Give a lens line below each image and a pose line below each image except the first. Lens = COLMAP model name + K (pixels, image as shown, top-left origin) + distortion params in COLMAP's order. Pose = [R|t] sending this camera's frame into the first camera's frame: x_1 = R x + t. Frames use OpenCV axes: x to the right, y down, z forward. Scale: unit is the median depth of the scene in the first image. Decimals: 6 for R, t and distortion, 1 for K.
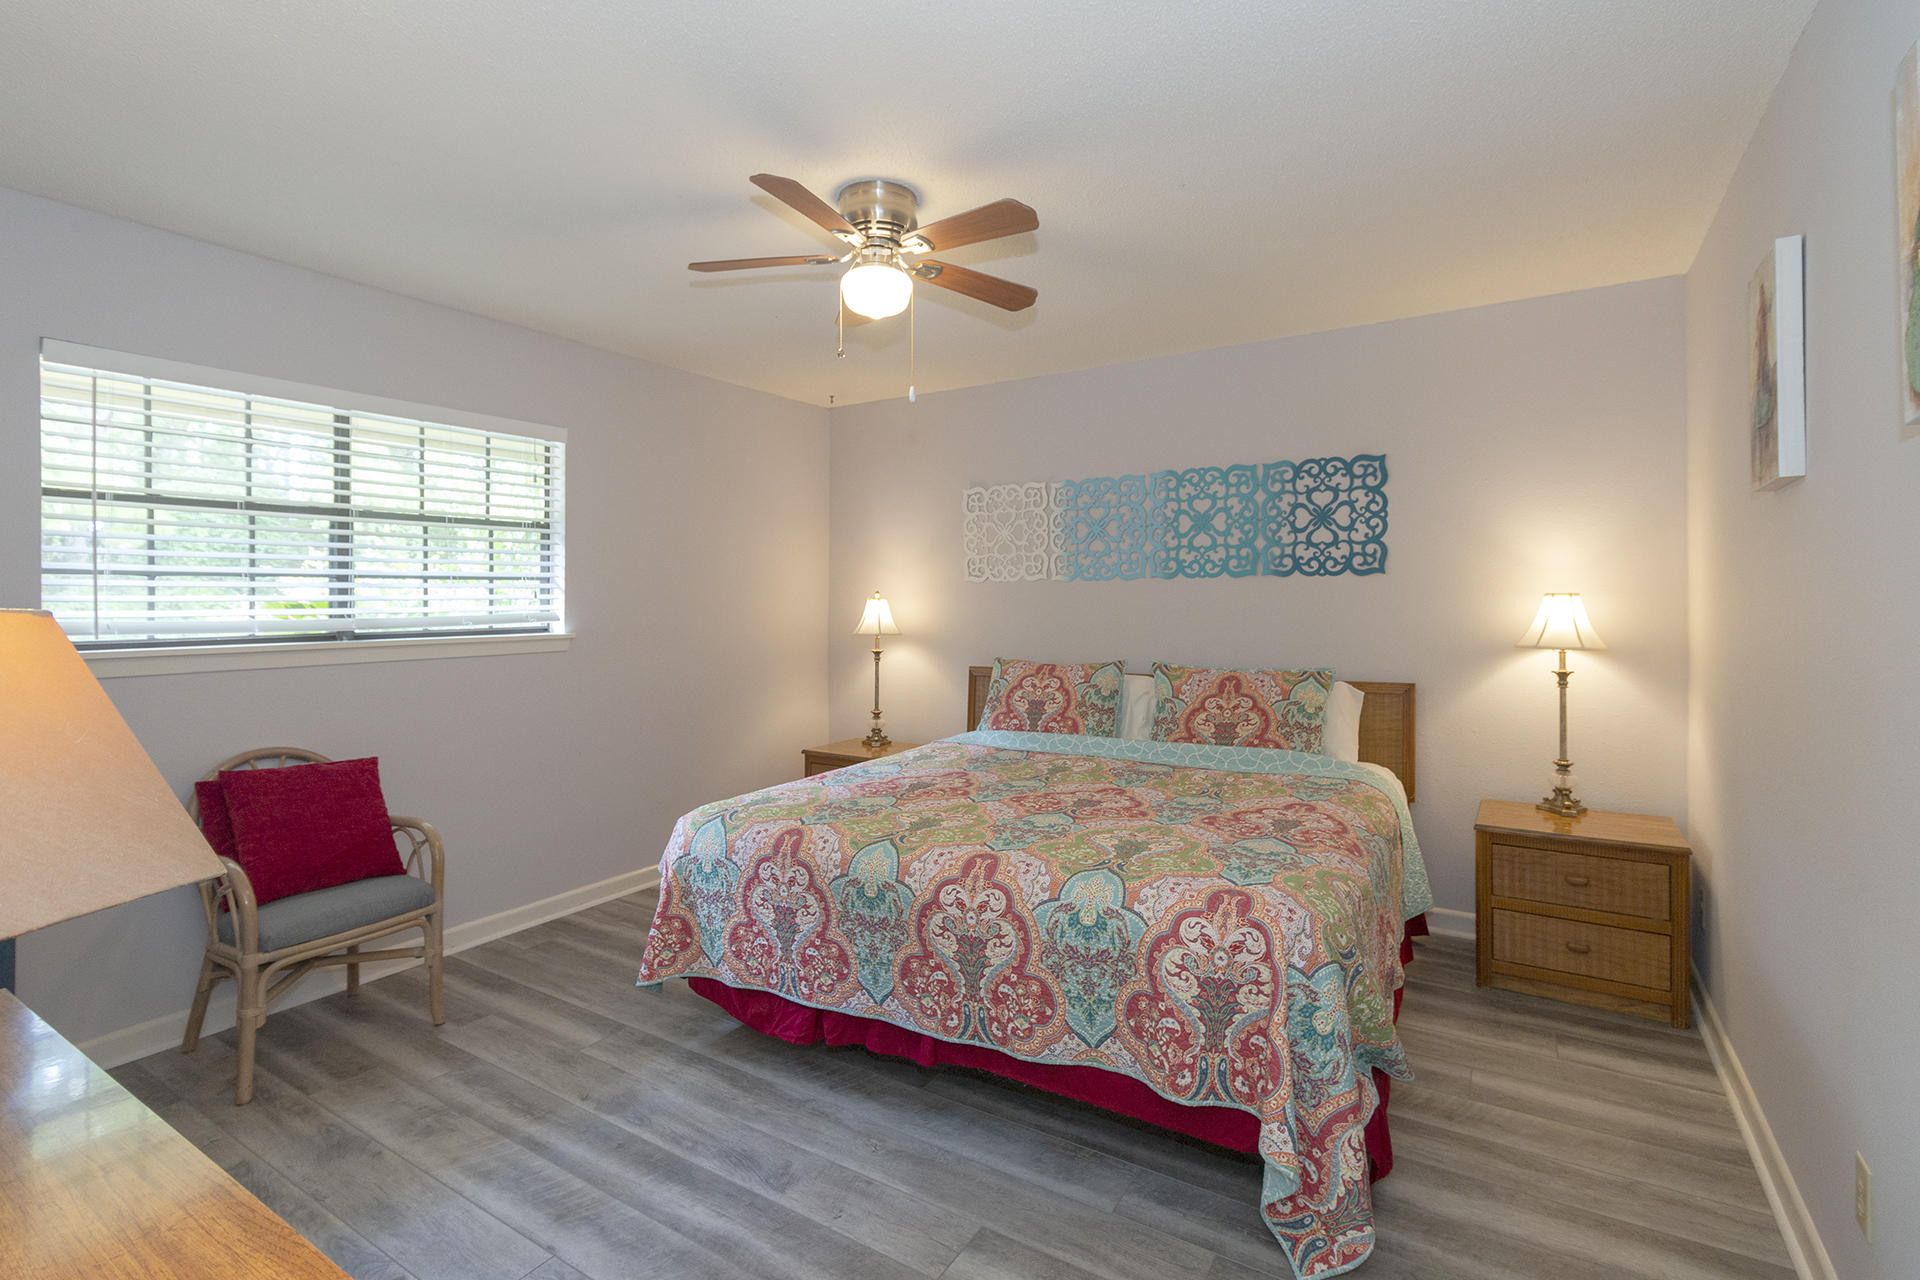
lens RADIAL K [[892.0, 0, 955.3], [0, 892.0, 596.4], [0, 0, 1]] dist [0.000375, 0.000396]
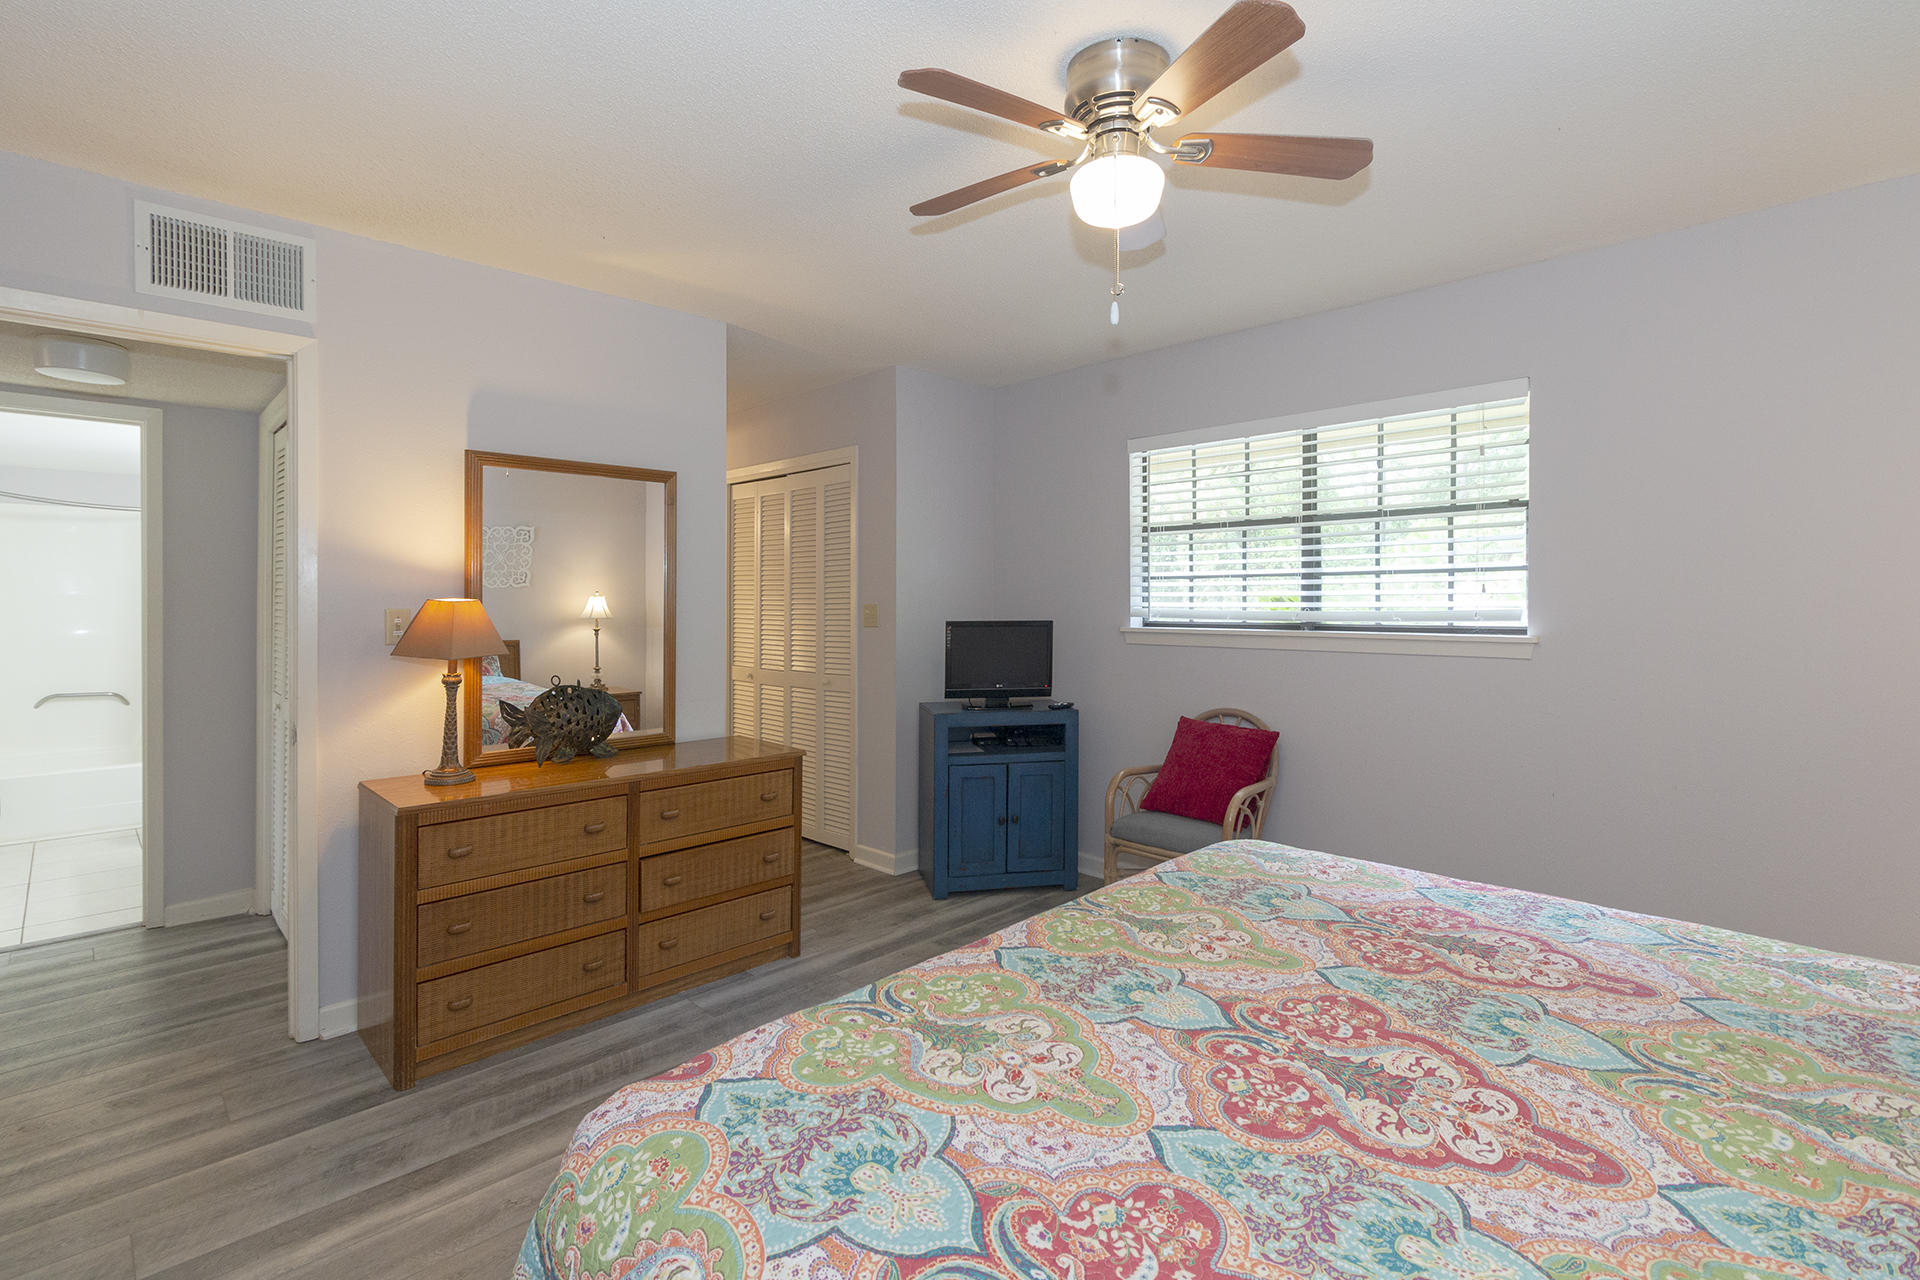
lens RADIAL K [[892.0, 0, 955.3], [0, 892.0, 596.4], [0, 0, 1]] dist [0.000375, 0.000396]
pose [[-0.220751, 0.003816, -0.975323, 0.462934], [0.009195, 0.999956, 0.001831, -0.000392], [0.975287, -0.008564, -0.220777, 0.703348]]
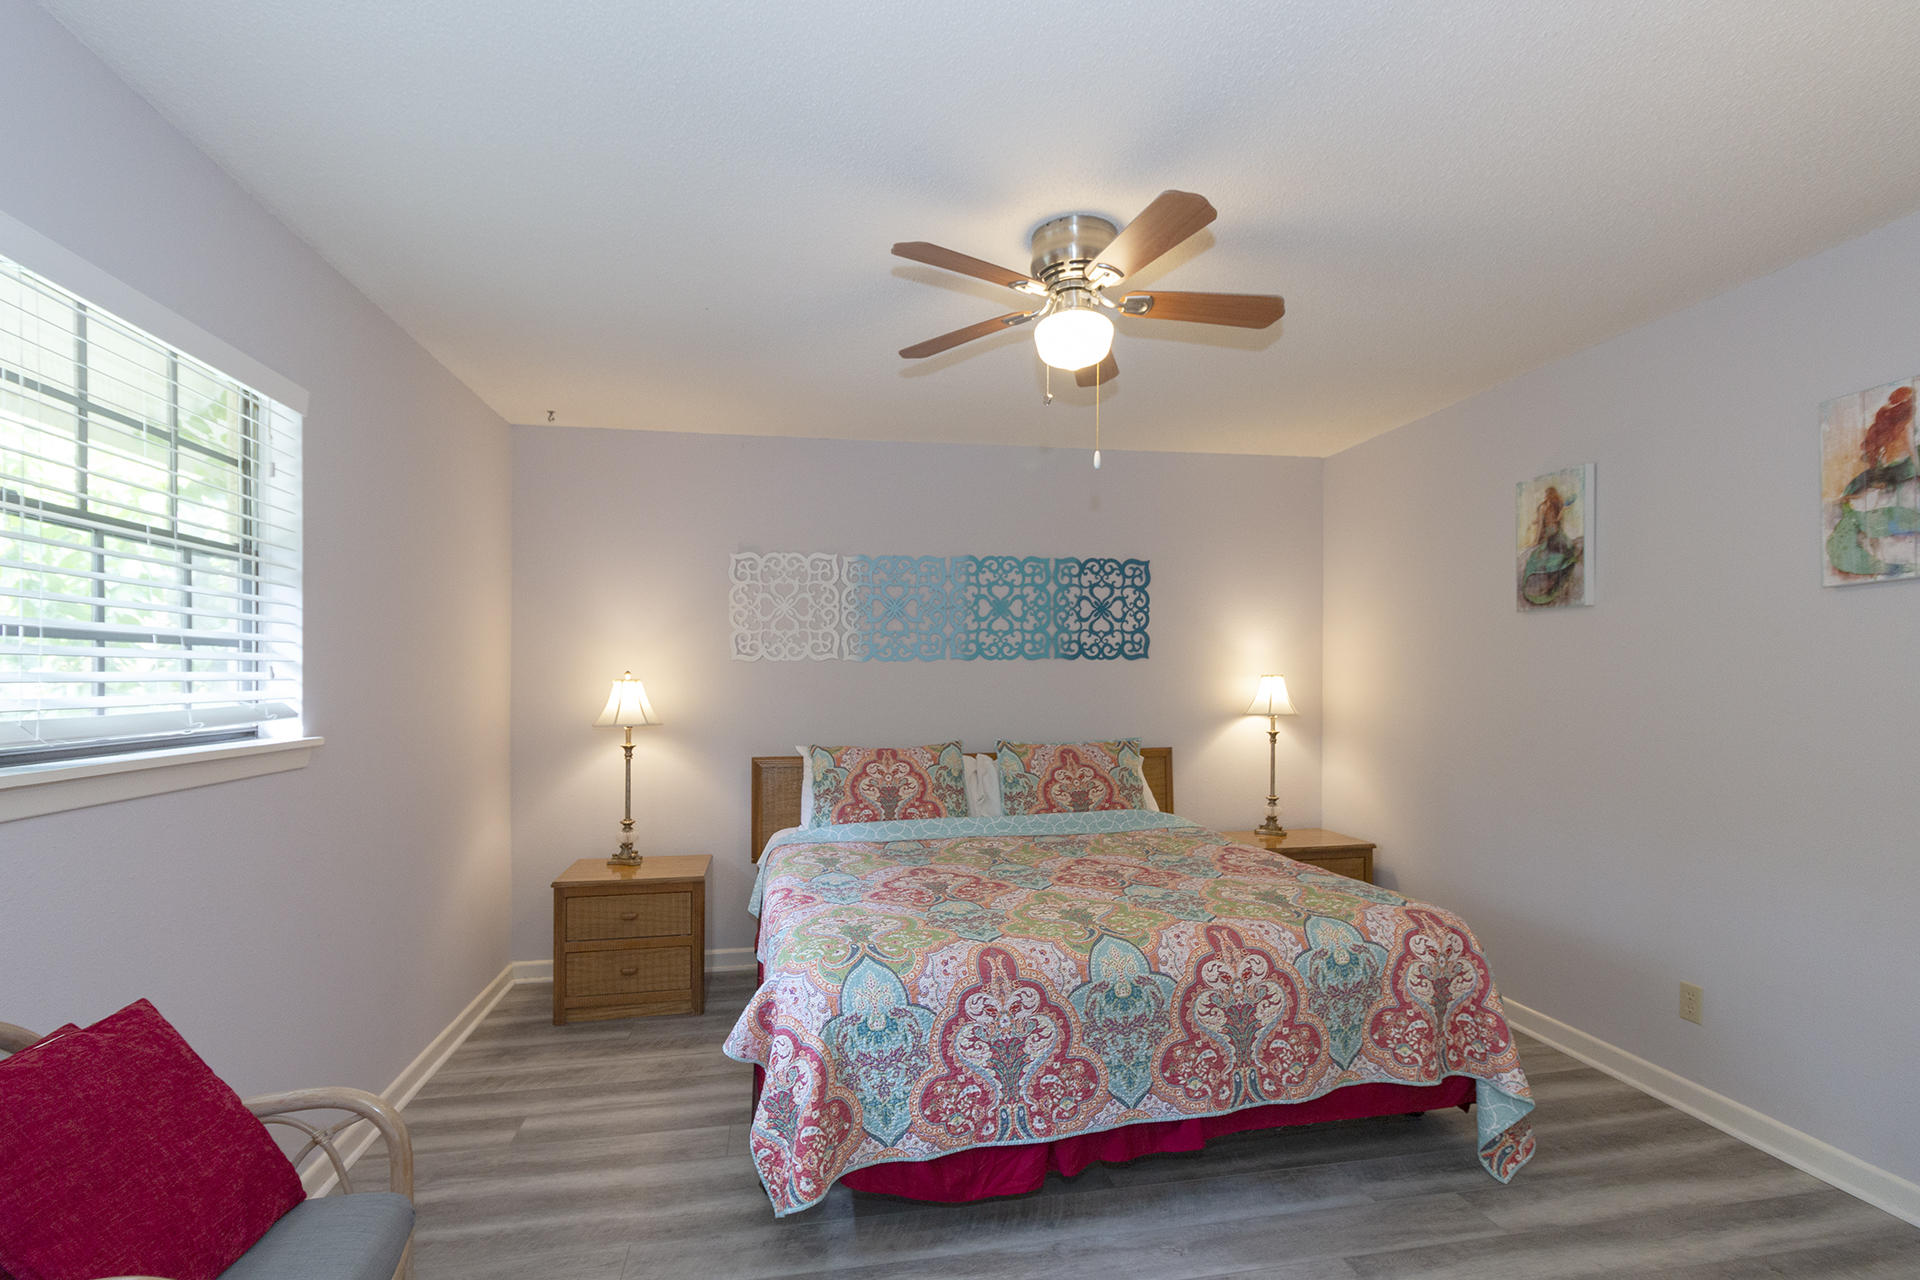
lens RADIAL K [[902.9, 0, 957.6], [0, 902.9, 691.4], [0, 0, 1]] dist [0.001361, 0.000048]
pose [[0.732520, -0.009177, 0.680684, -0.546631], [0.000686, 0.999919, 0.012743, 0.003322], [-0.680745, -0.008867, 0.732466, 0.272350]]
